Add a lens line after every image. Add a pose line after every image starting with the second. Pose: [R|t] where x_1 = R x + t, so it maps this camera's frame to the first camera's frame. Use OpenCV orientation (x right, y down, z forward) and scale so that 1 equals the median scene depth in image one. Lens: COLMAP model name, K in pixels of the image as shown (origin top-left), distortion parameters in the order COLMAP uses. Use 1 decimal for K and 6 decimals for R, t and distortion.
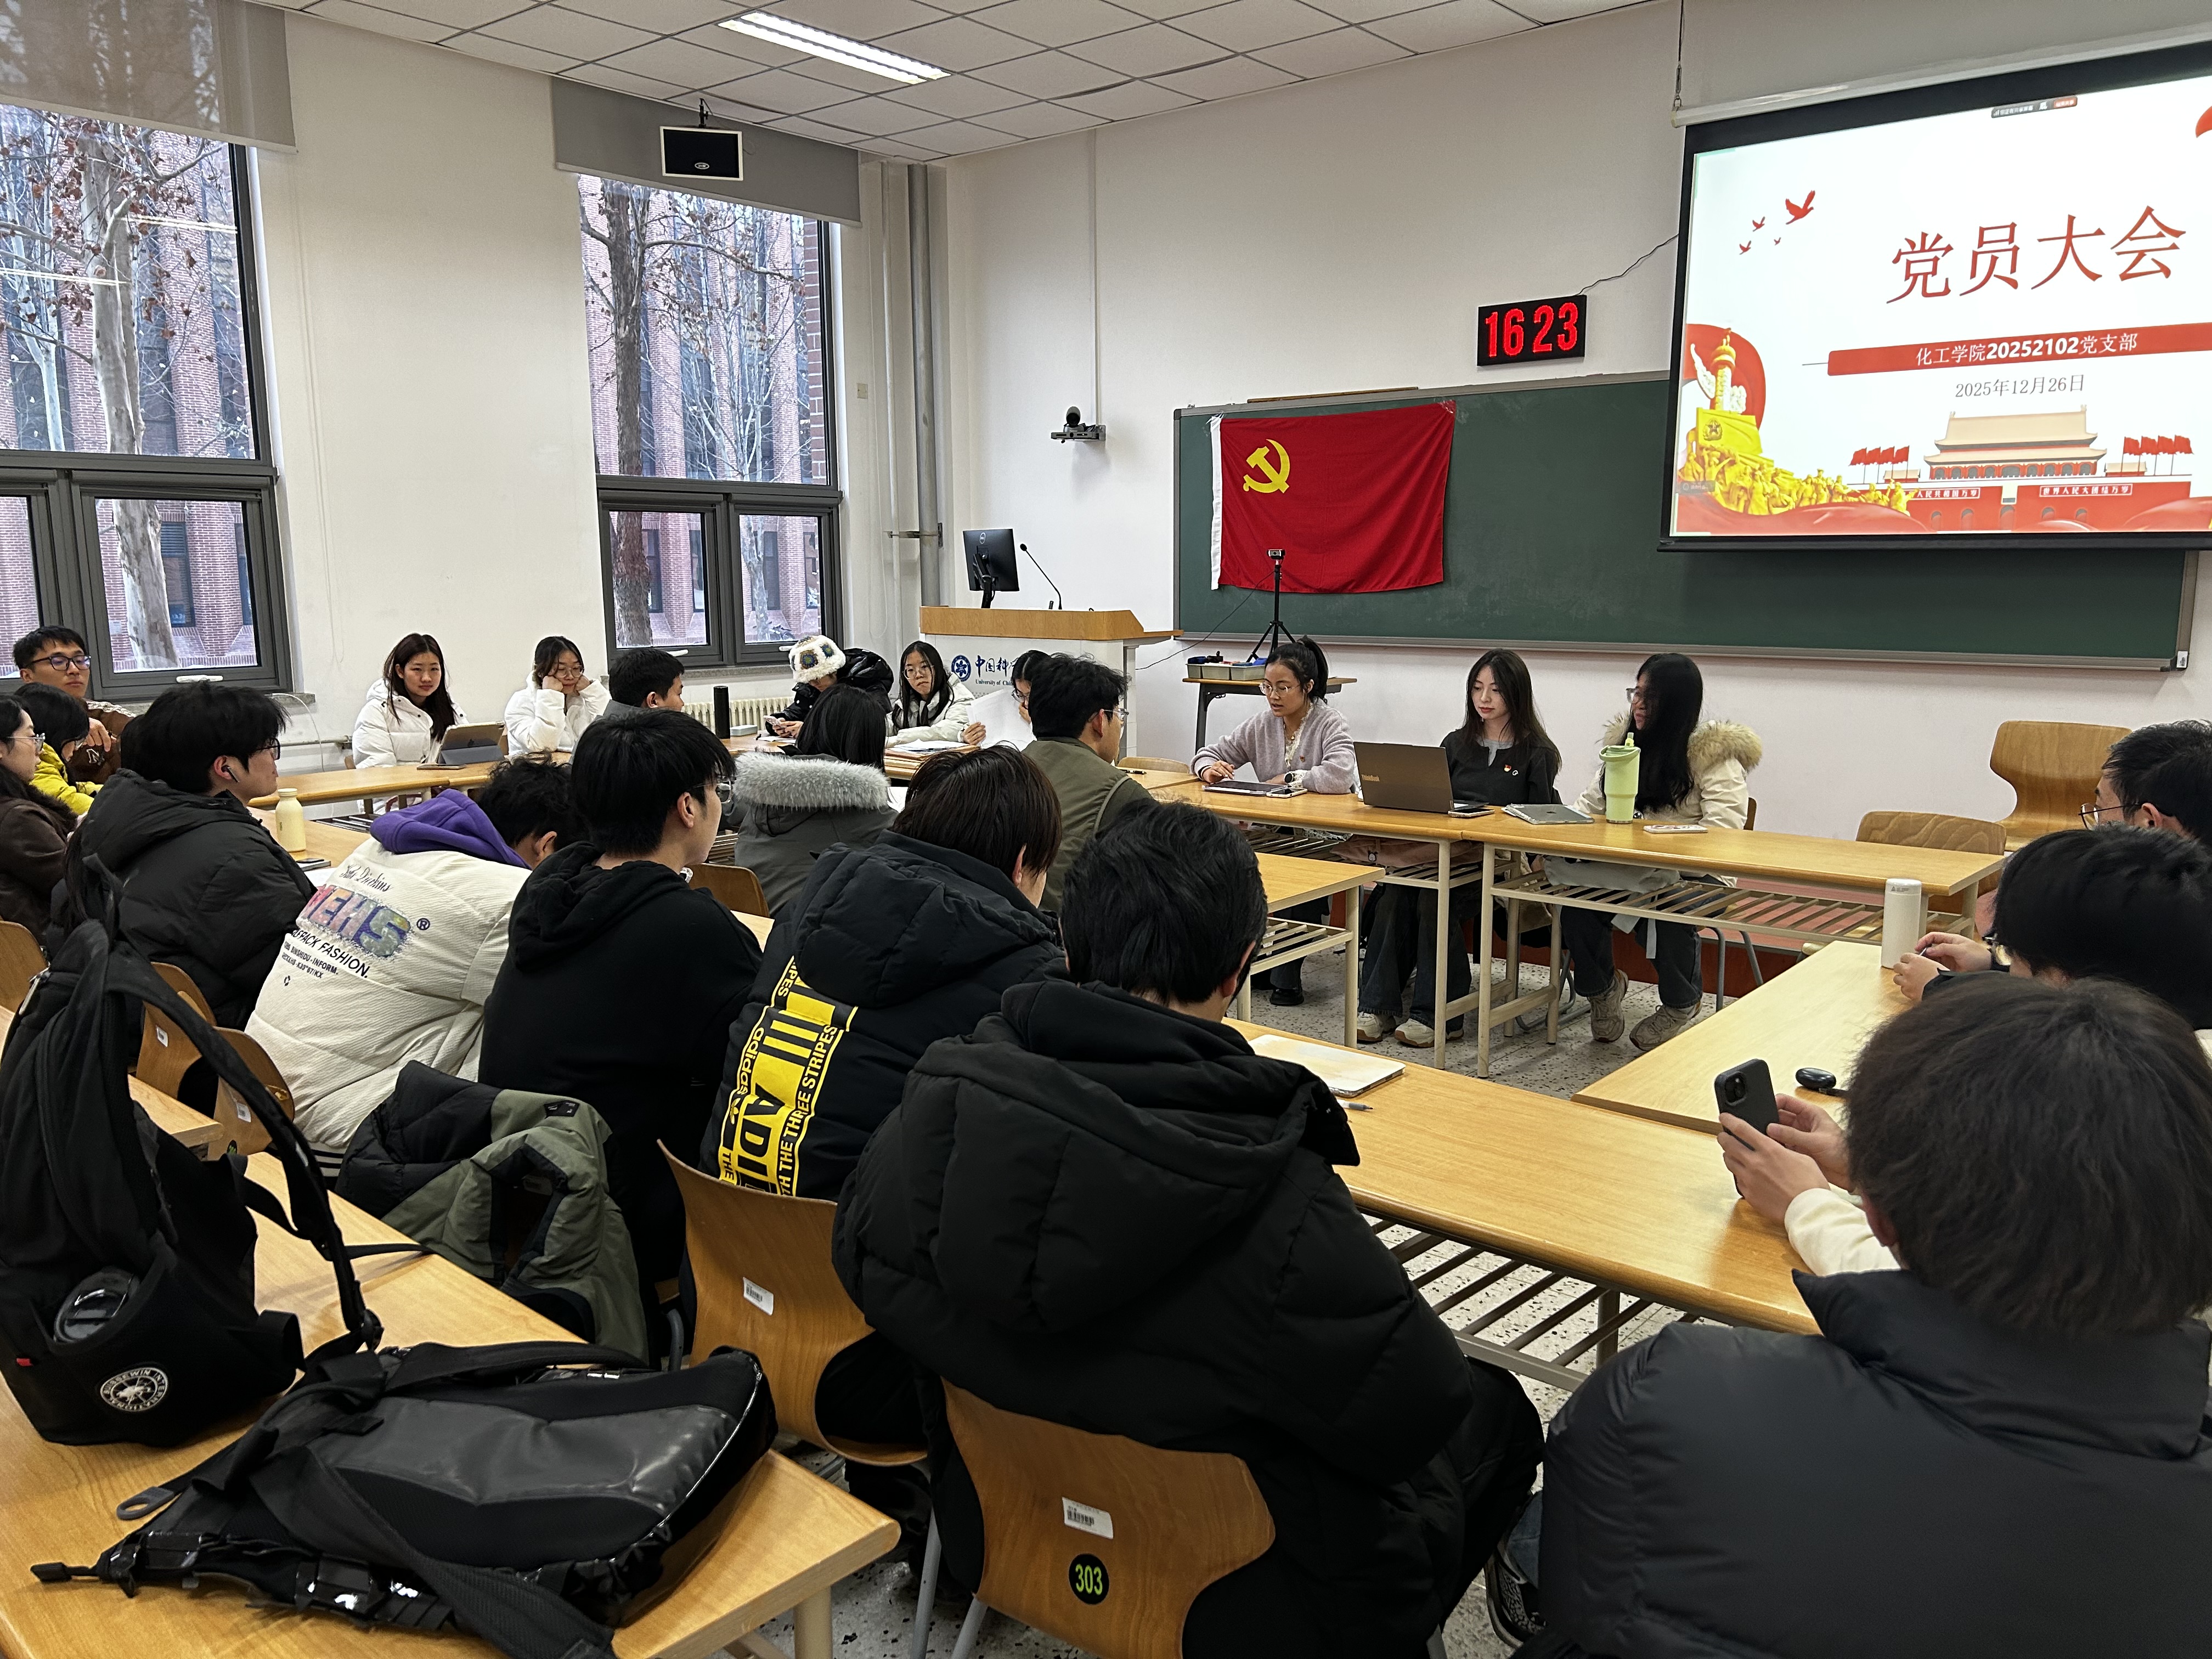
lens RADIAL K [[1673.1, 0, 1106.0], [0, 1673.1, 829.5], [0, 0, 1]] dist [0.082033, -0.116540]
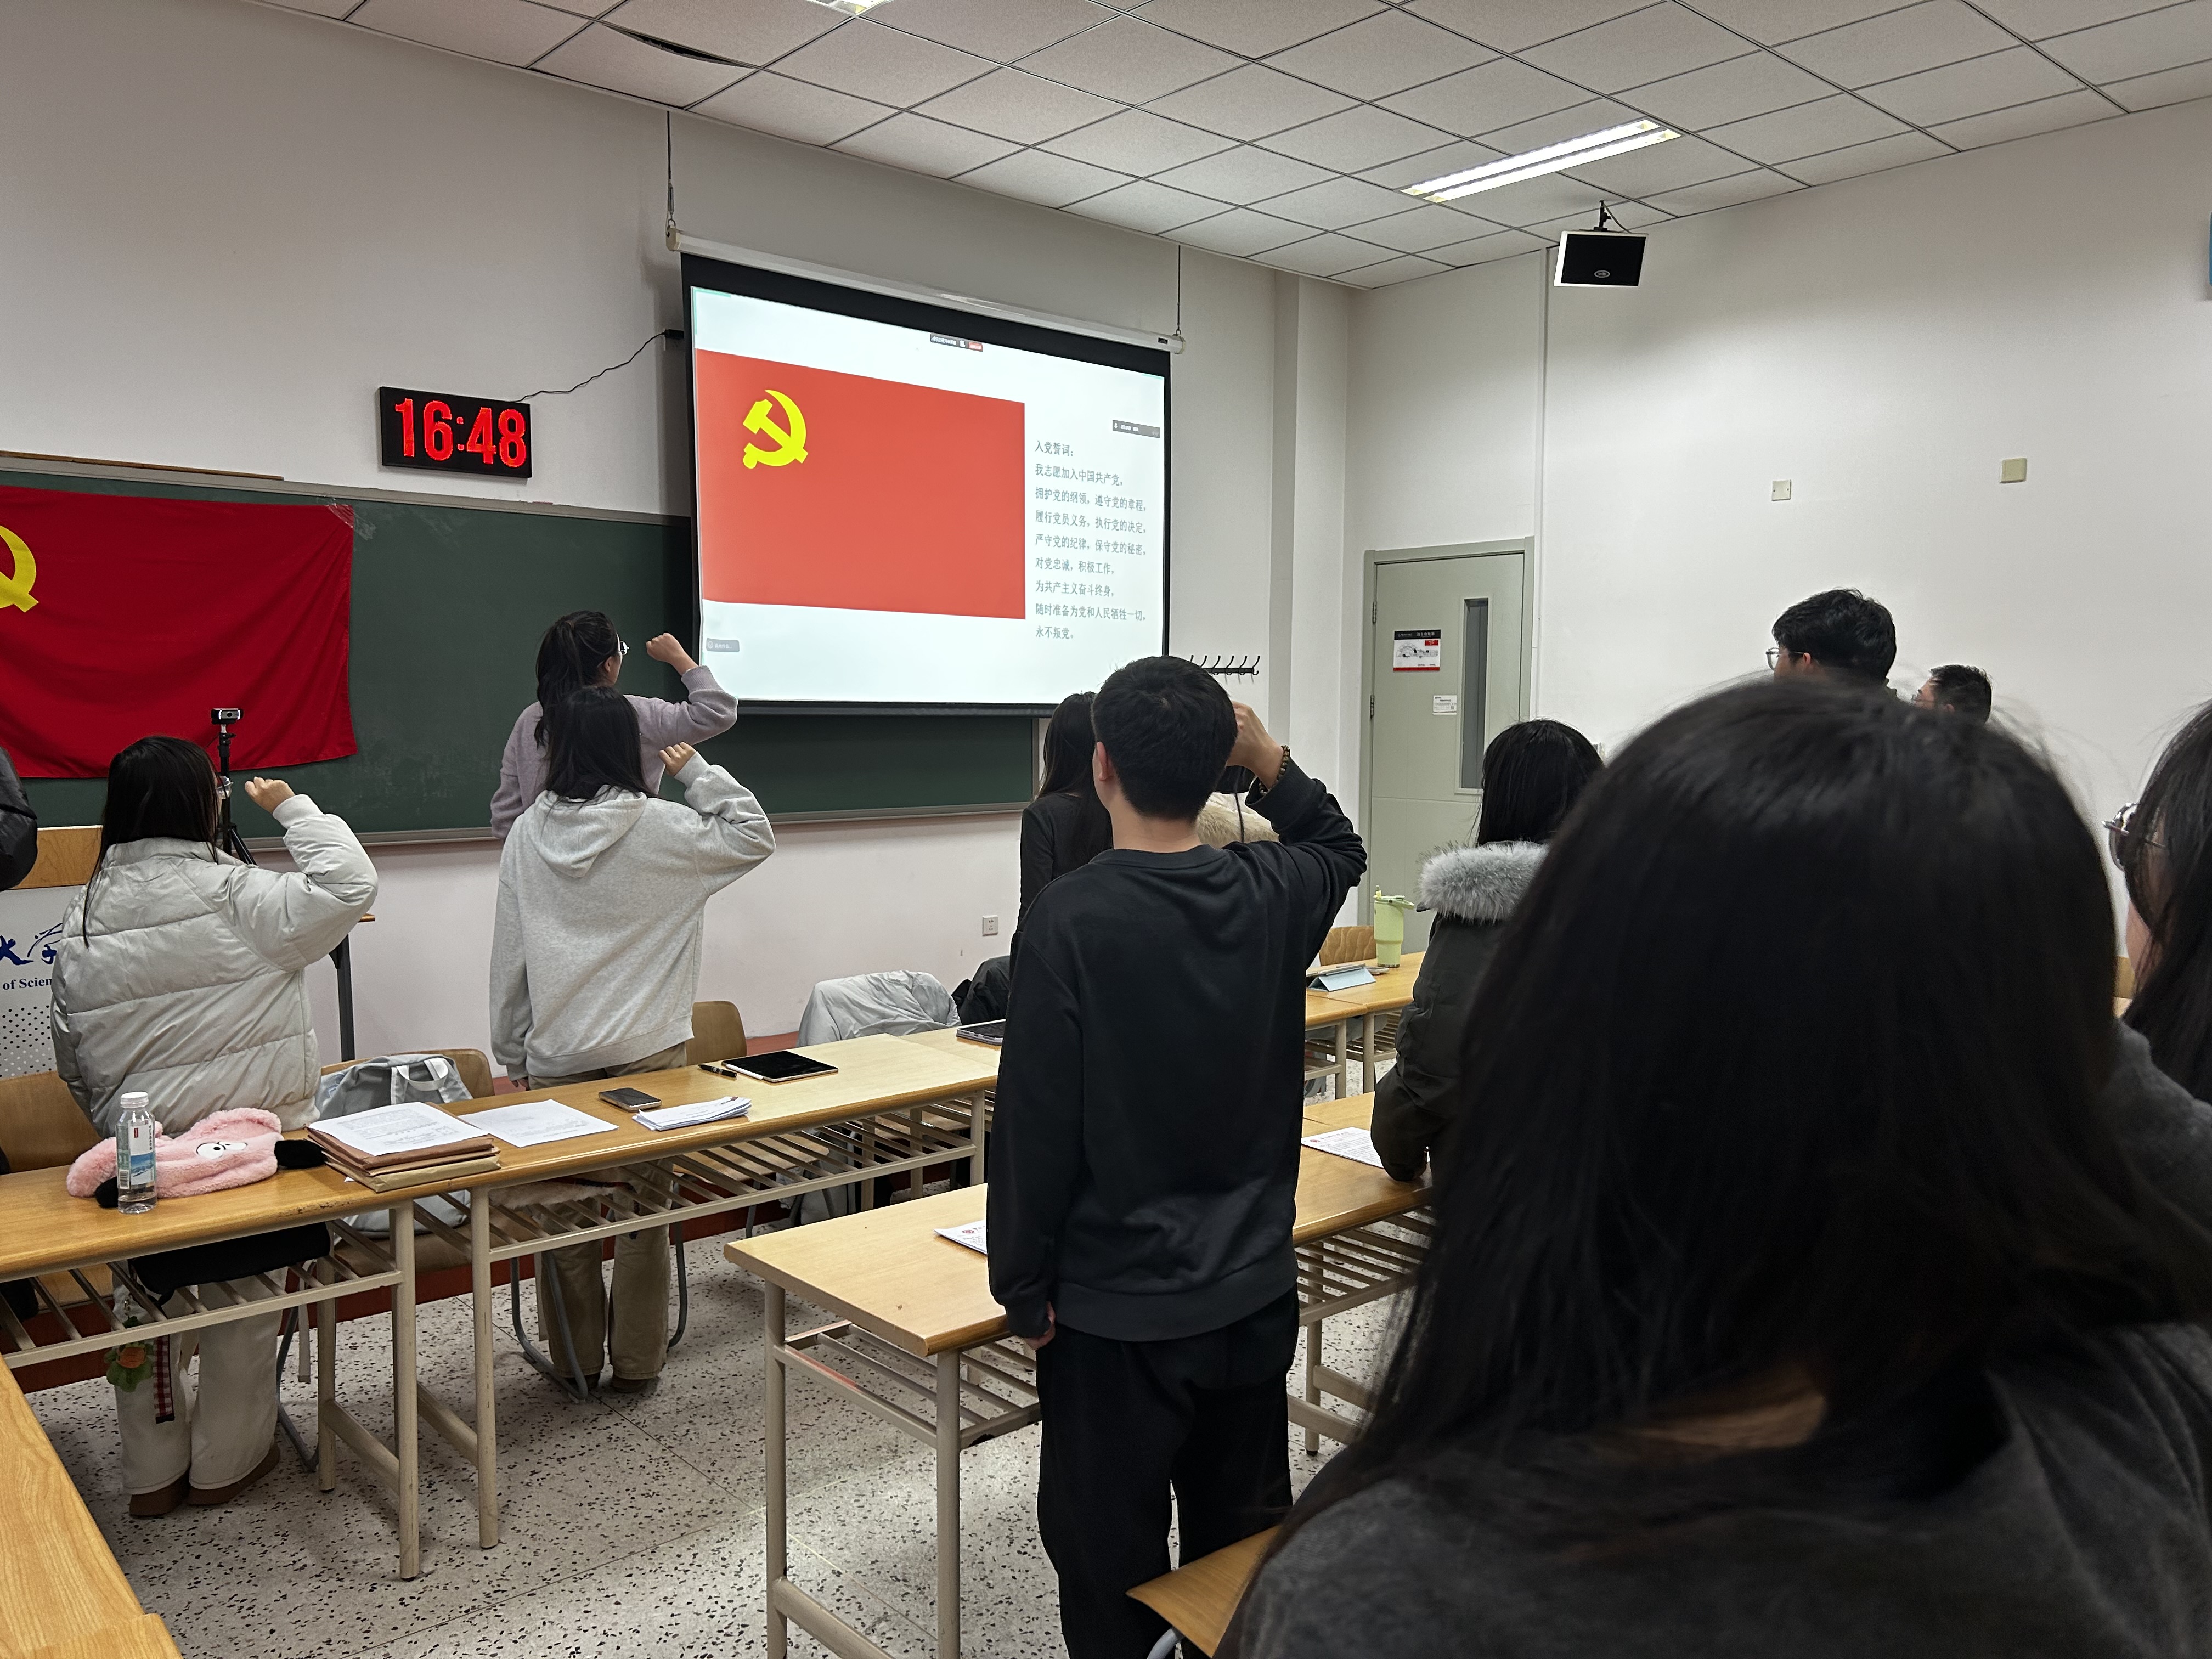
lens RADIAL K [[1673.1, 0, 1106.0], [0, 1673.1, 829.5], [0, 0, 1]] dist [0.082033, -0.116540]
pose [[0.160758, -0.065291, 0.984832, -0.507633], [0.154433, 0.987184, 0.040238, -0.104881], [-0.974837, 0.145622, 0.168780, 0.634772]]
